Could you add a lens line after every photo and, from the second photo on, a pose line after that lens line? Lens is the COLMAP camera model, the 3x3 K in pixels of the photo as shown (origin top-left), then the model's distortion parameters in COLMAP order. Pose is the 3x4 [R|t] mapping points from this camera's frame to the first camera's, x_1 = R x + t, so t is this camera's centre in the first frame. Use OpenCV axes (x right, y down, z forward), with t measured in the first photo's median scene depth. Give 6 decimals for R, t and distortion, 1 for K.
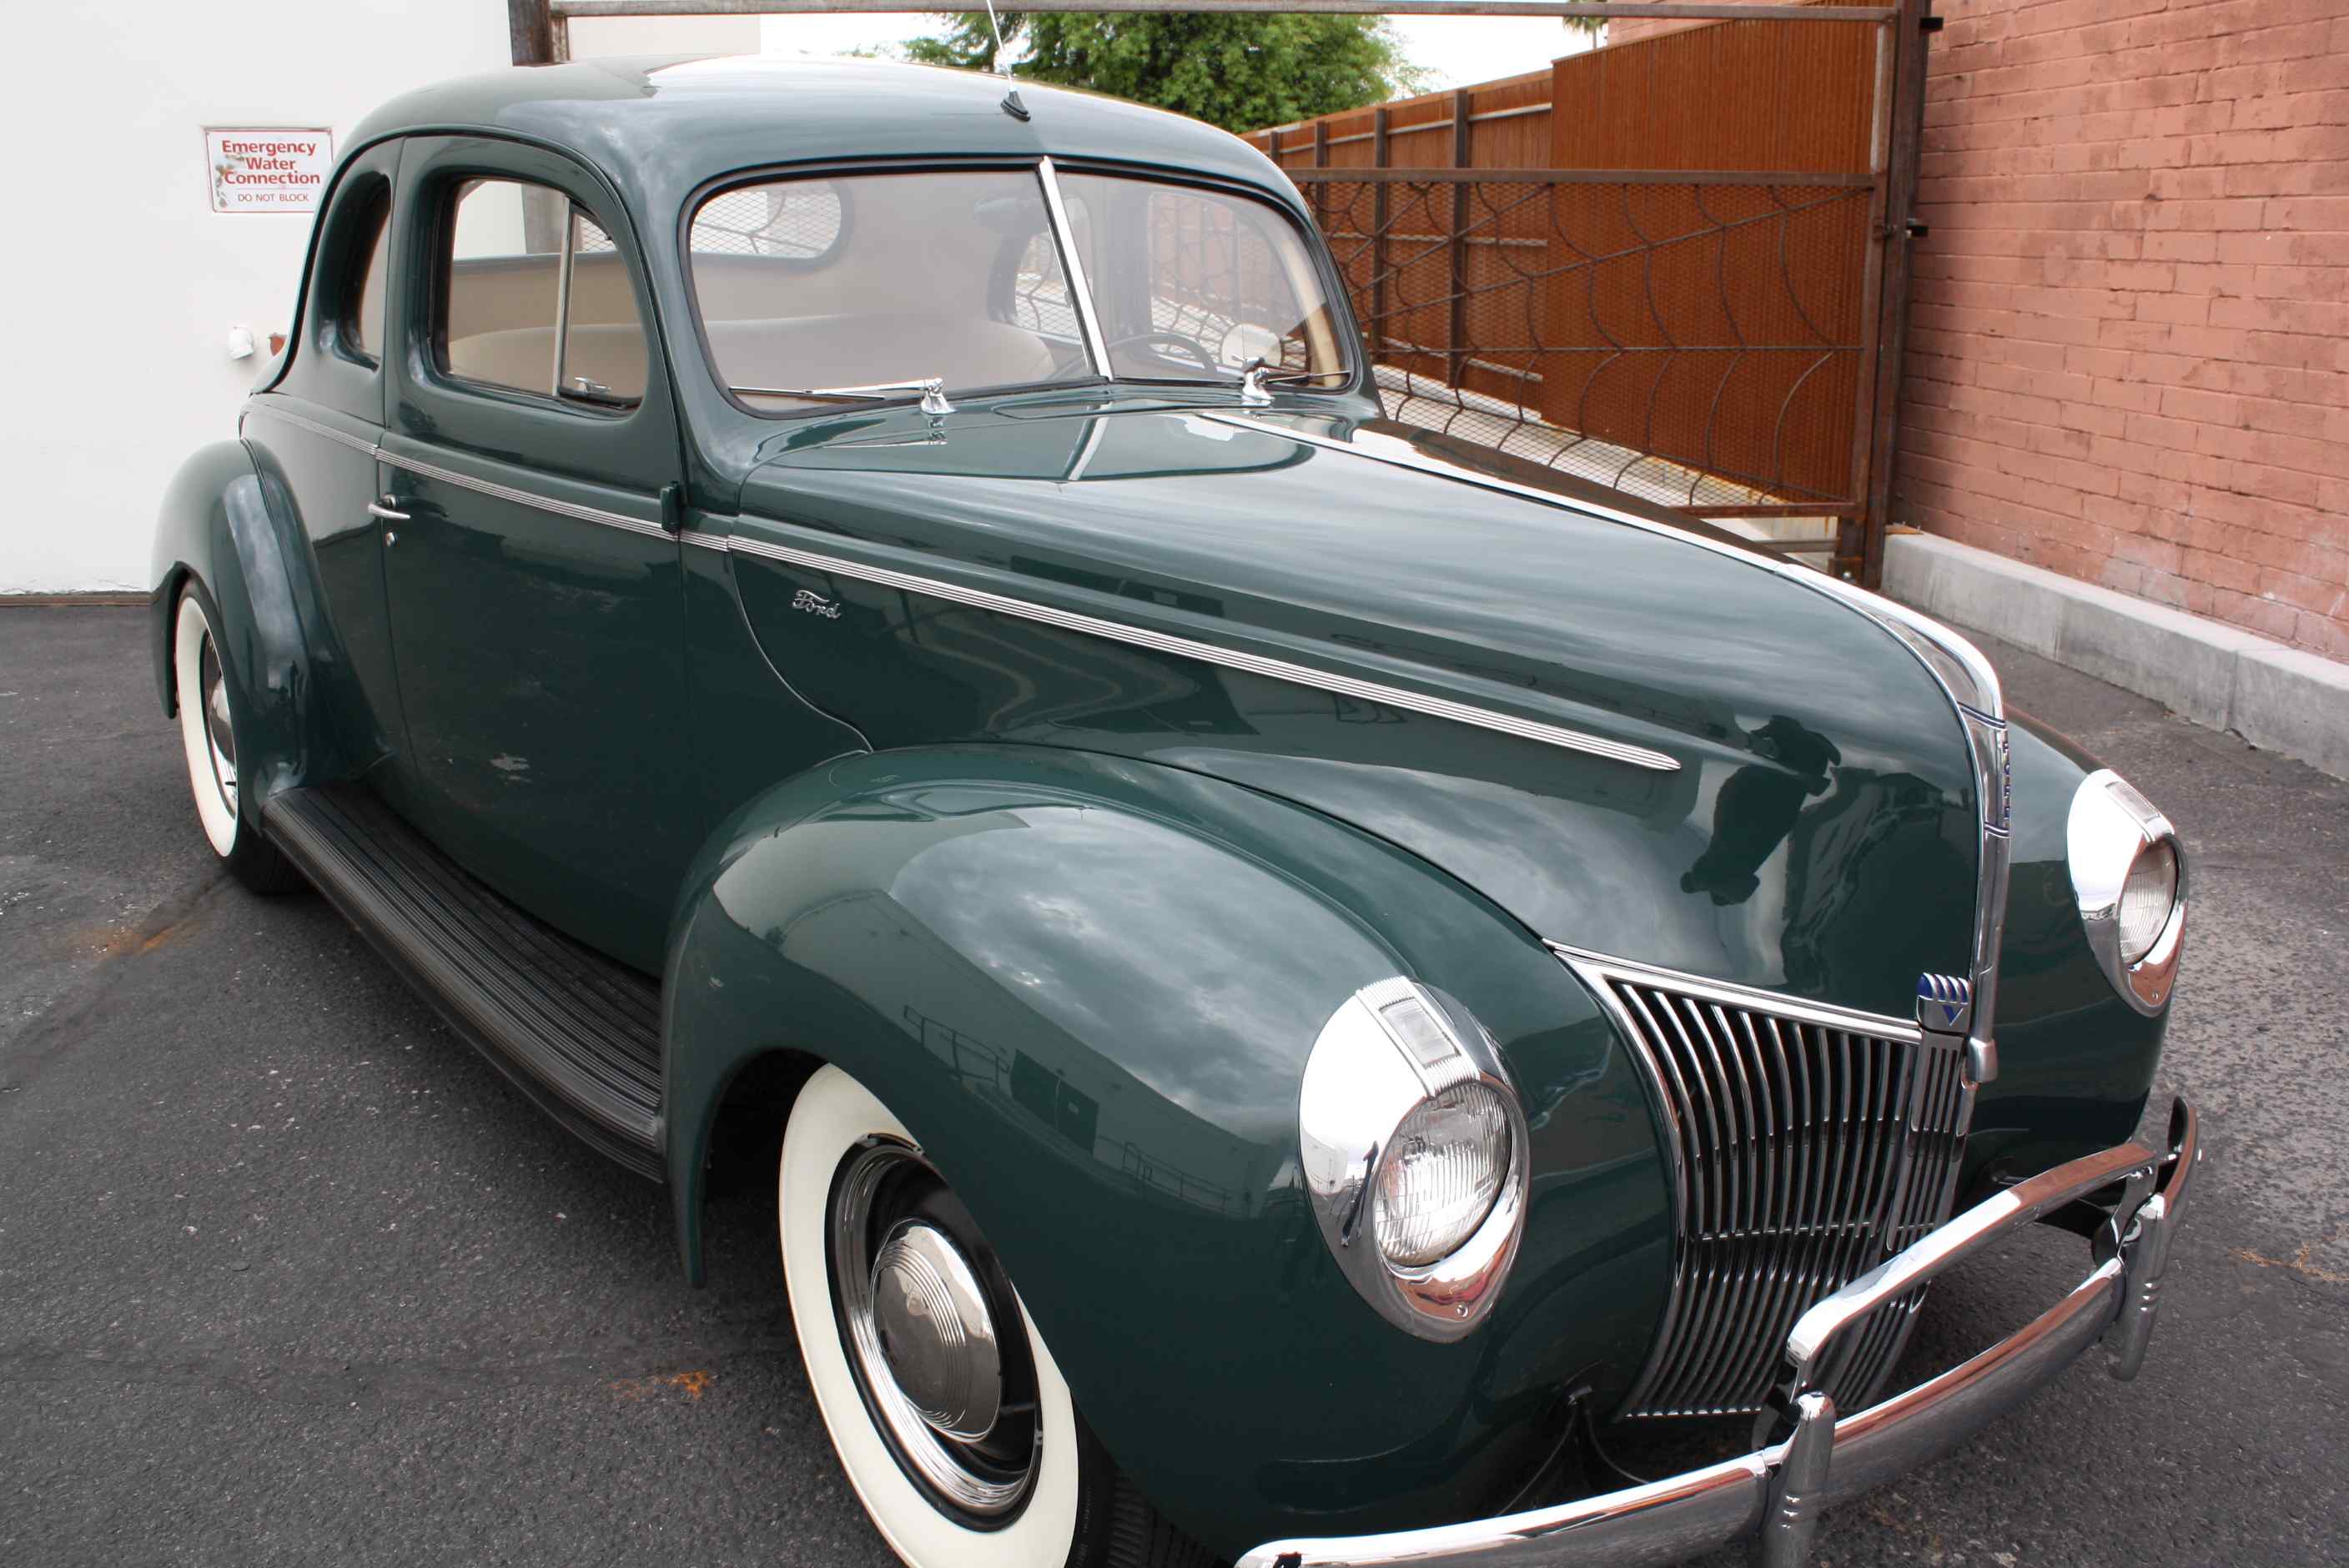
lens RADIAL K [[1987.4, 0, 1194.7], [0, 1987.4, 787.5], [0, 0, 1]] dist [-0.166598, 0.147930]
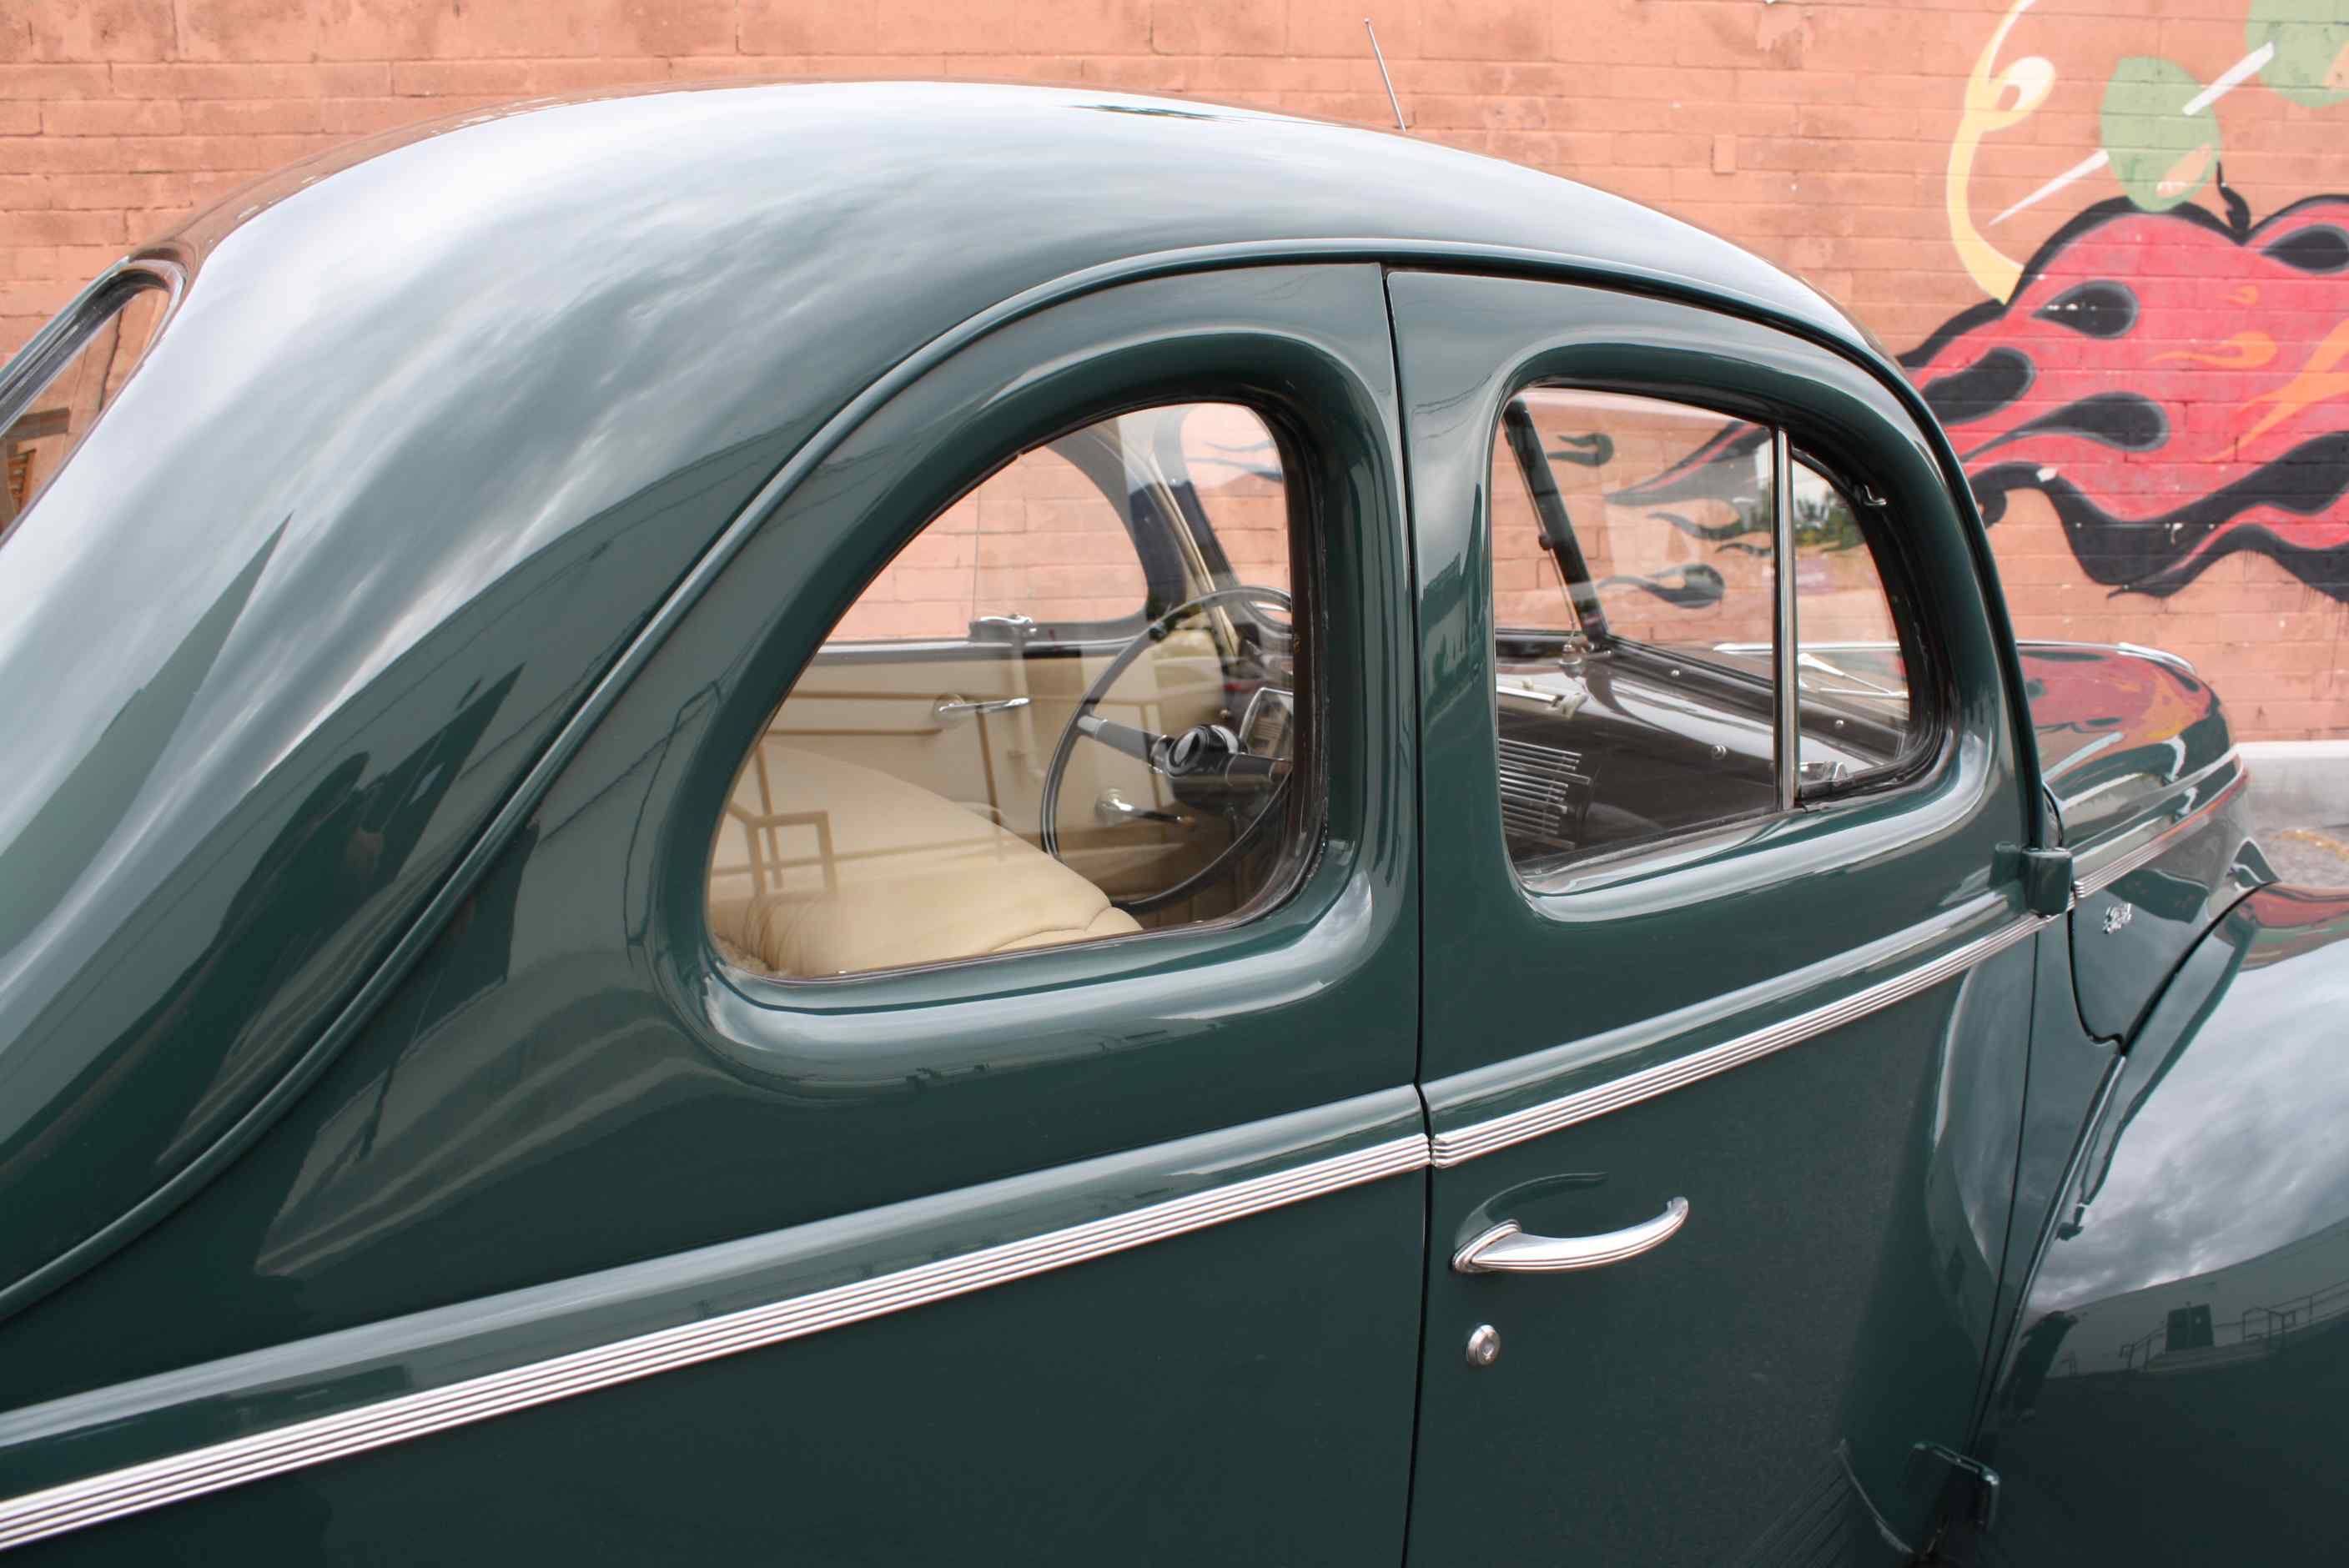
lens RADIAL K [[1977.4, 0, 1197.3], [0, 1977.4, 785.0], [0, 0, 1]] dist [-0.167821, 0.145174]
pose [[0.042923, -0.219962, 0.974564, -0.395004], [0.275807, 0.940165, 0.200050, -0.166076], [-0.960254, 0.260204, 0.101022, 0.512564]]
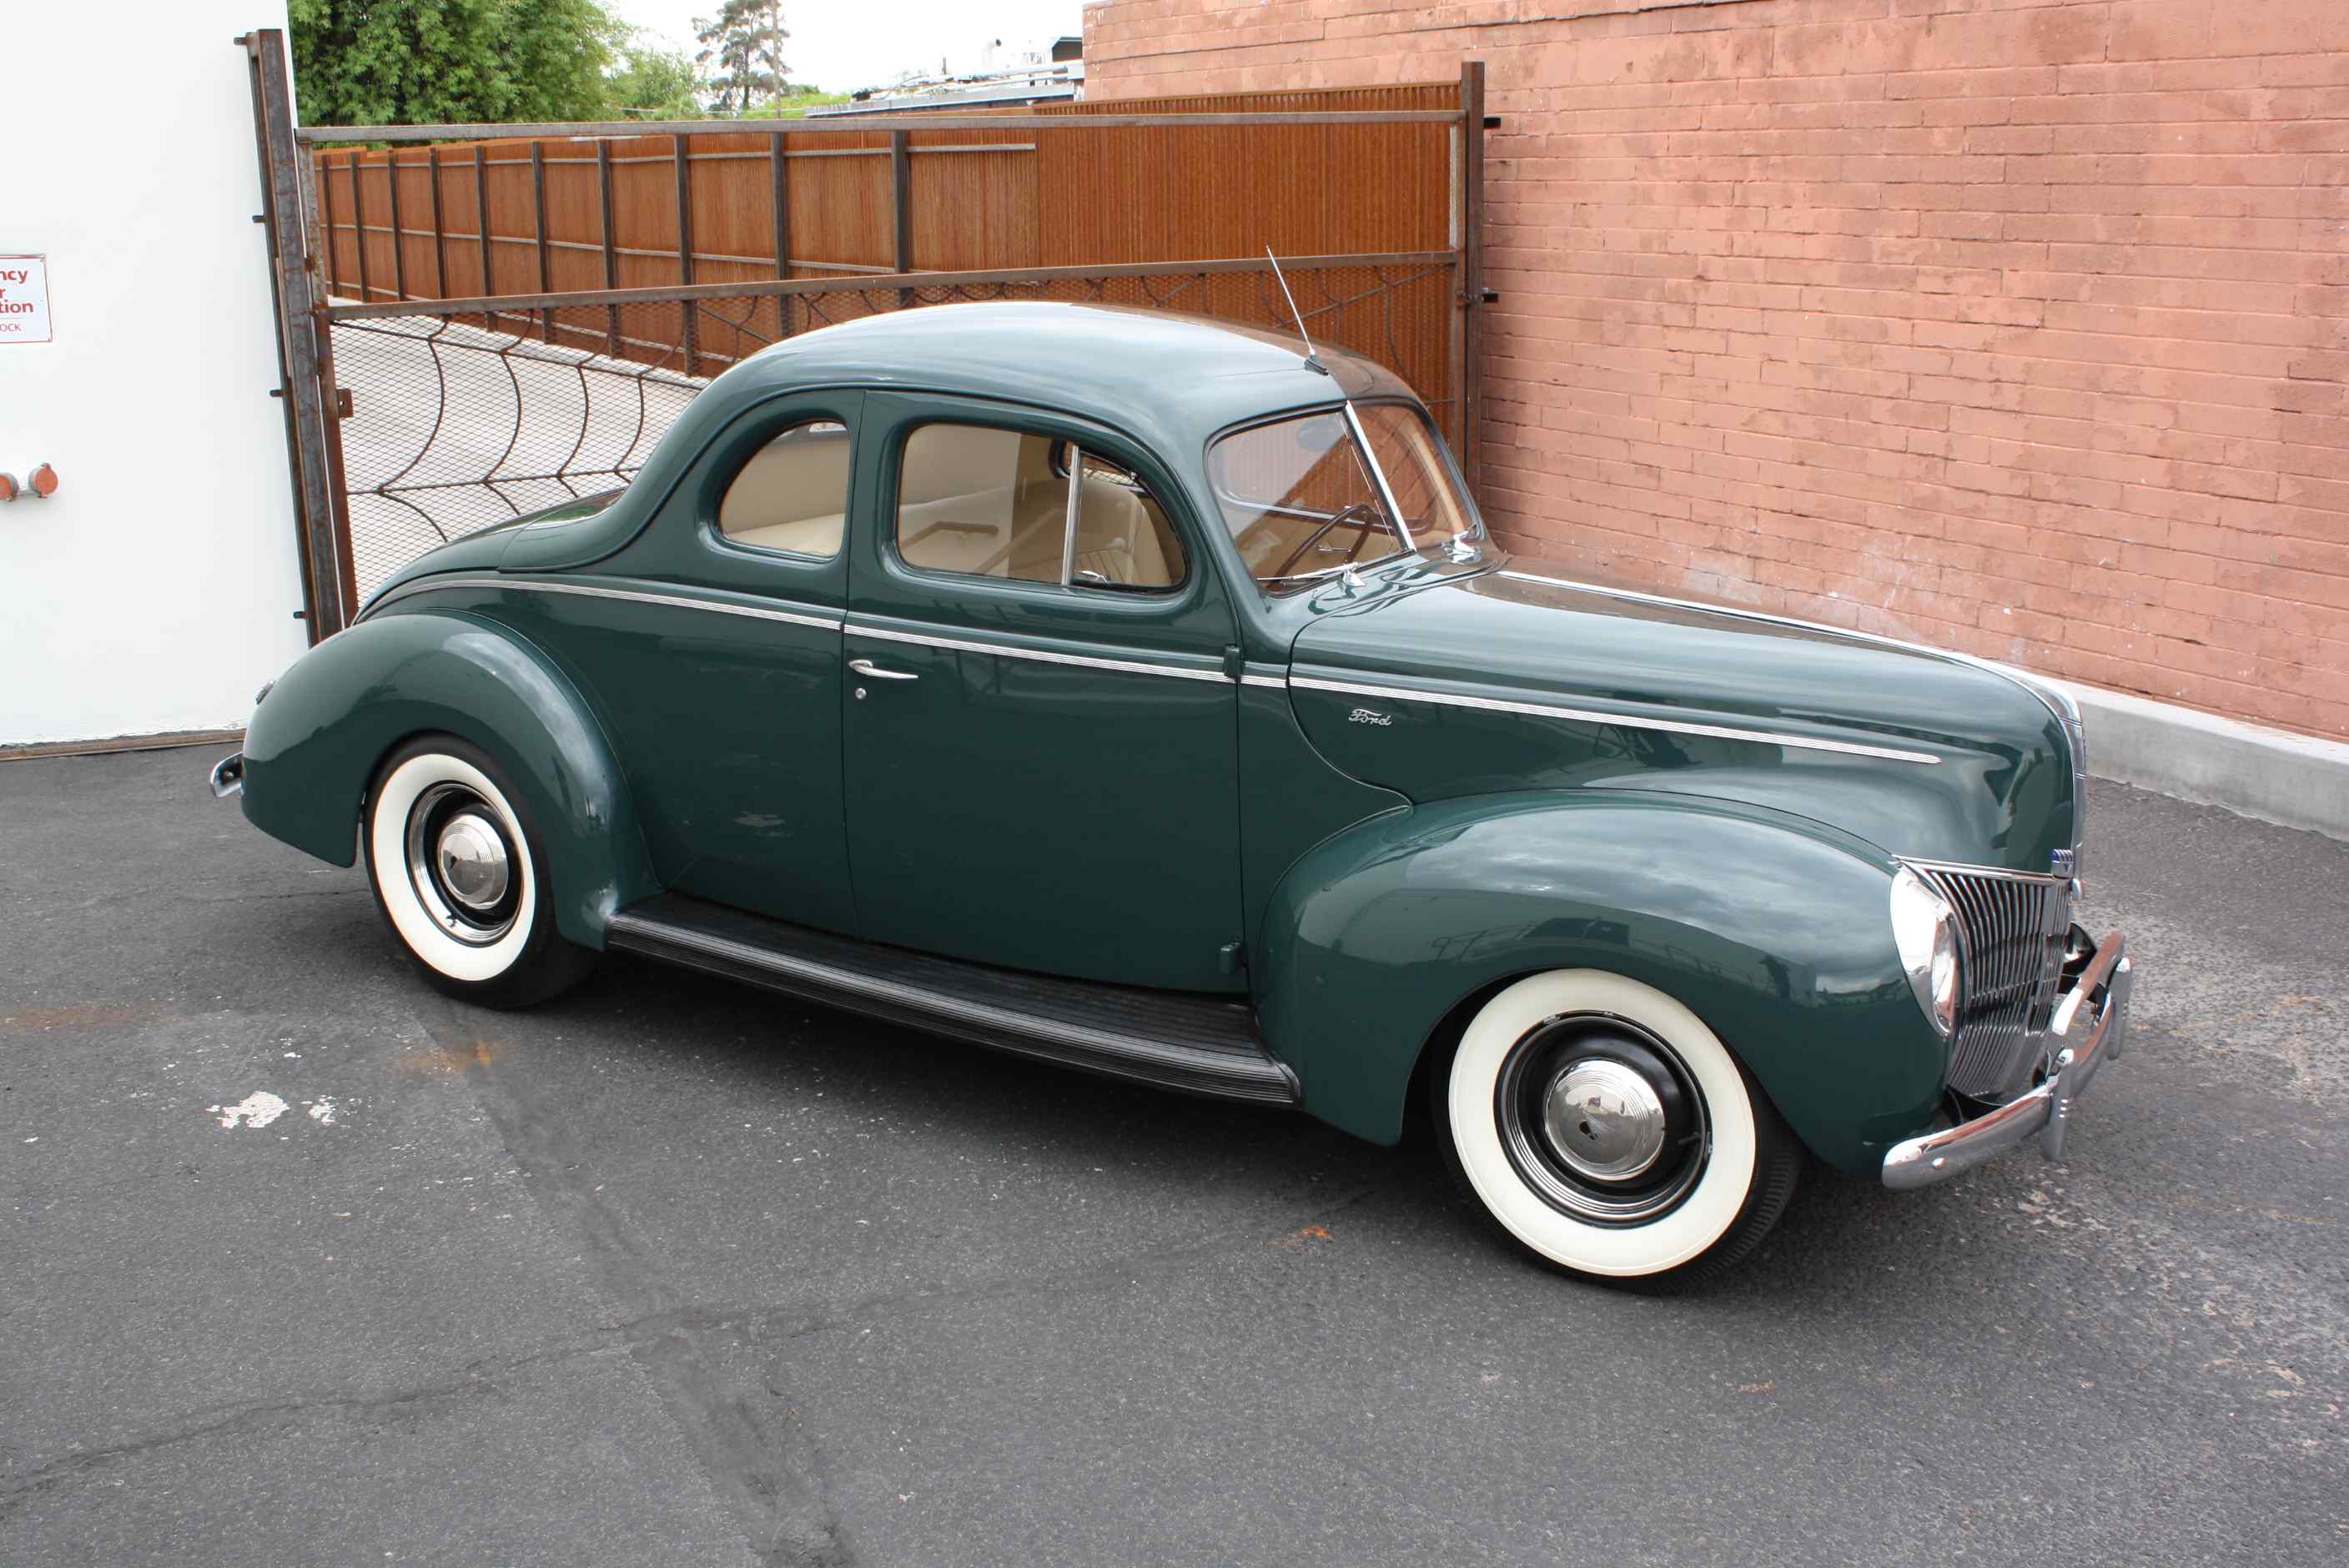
lens RADIAL K [[2329.1, 0, 1189.0], [0, 2329.1, 789.9], [0, 0, 1]] dist [-0.143791, 0.159912]
pose [[0.928111, -0.104096, 0.357454, -0.403638], [0.110452, 0.993878, 0.002648, -0.022375], [-0.355541, 0.037024, 0.933927, -0.281462]]
